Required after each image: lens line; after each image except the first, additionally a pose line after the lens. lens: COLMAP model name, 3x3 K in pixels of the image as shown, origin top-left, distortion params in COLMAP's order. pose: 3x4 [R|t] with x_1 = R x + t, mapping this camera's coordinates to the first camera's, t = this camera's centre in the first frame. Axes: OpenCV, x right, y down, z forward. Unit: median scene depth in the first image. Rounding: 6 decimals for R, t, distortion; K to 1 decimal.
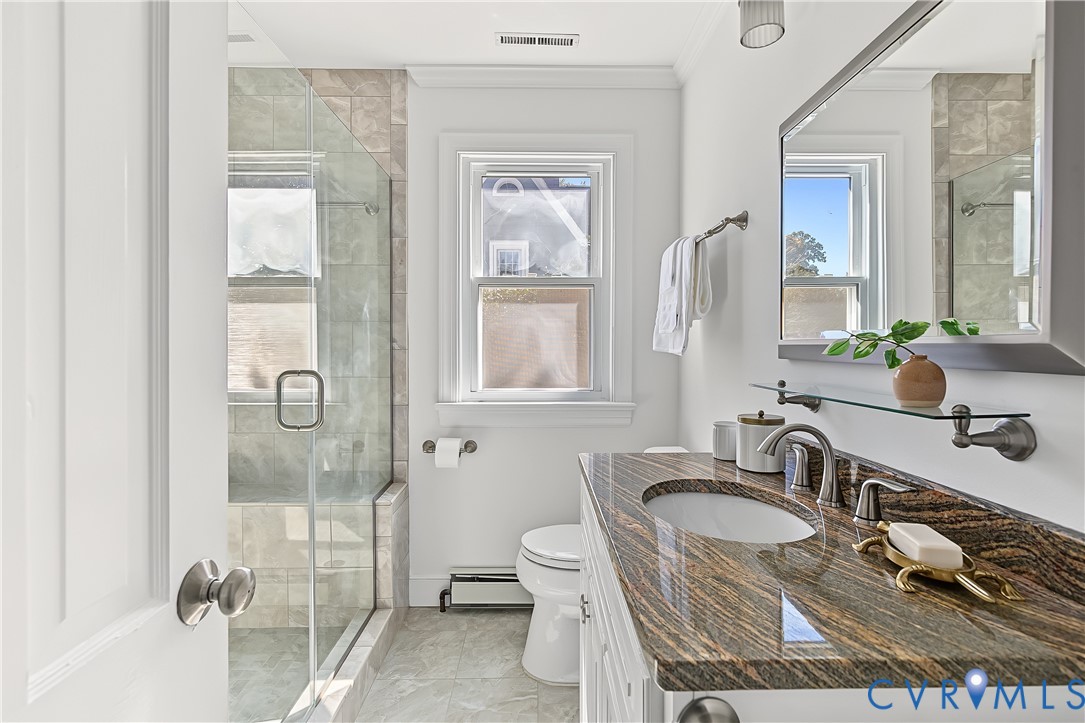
lens RADIAL K [[509.0, 0, 539.7], [0, 509.0, 354.1], [0, 0, 1]] dist [-0.001309, 0.000530]
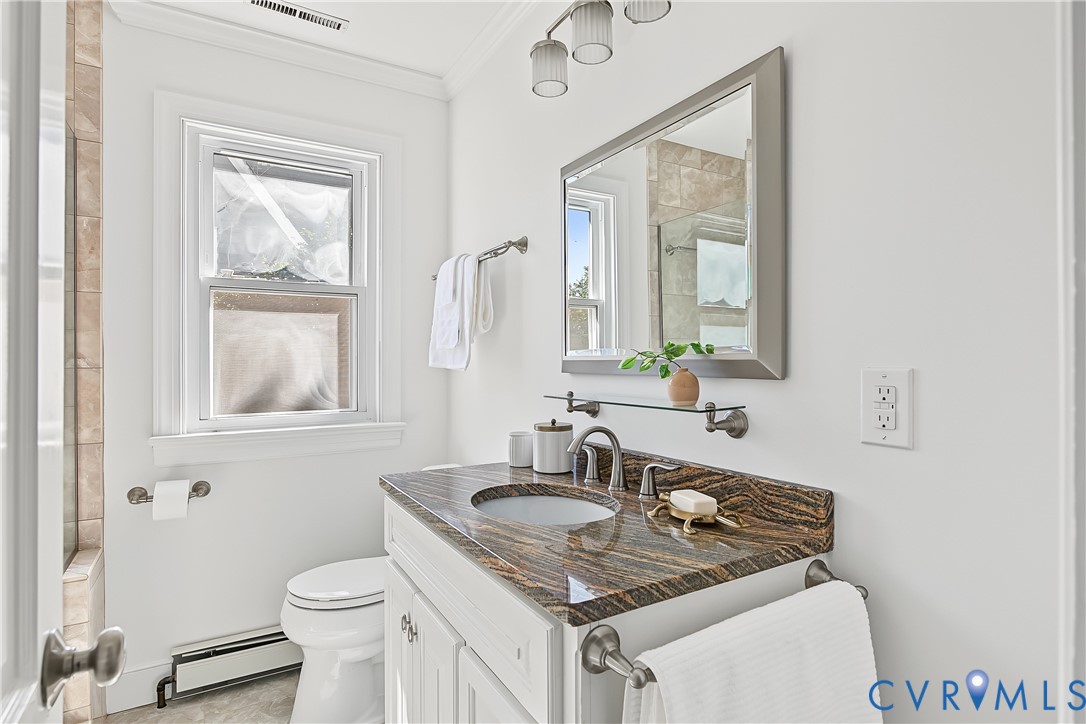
lens RADIAL K [[579.1, 0, 547.7], [0, 579.1, 361.0], [0, 0, 1]] dist [-0.006485, 0.001366]
pose [[0.861798, -0.004842, 0.507229, -0.146440], [0.012418, 0.999856, -0.011553, -0.001464], [-0.507100, 0.016256, 0.861734, -0.066571]]
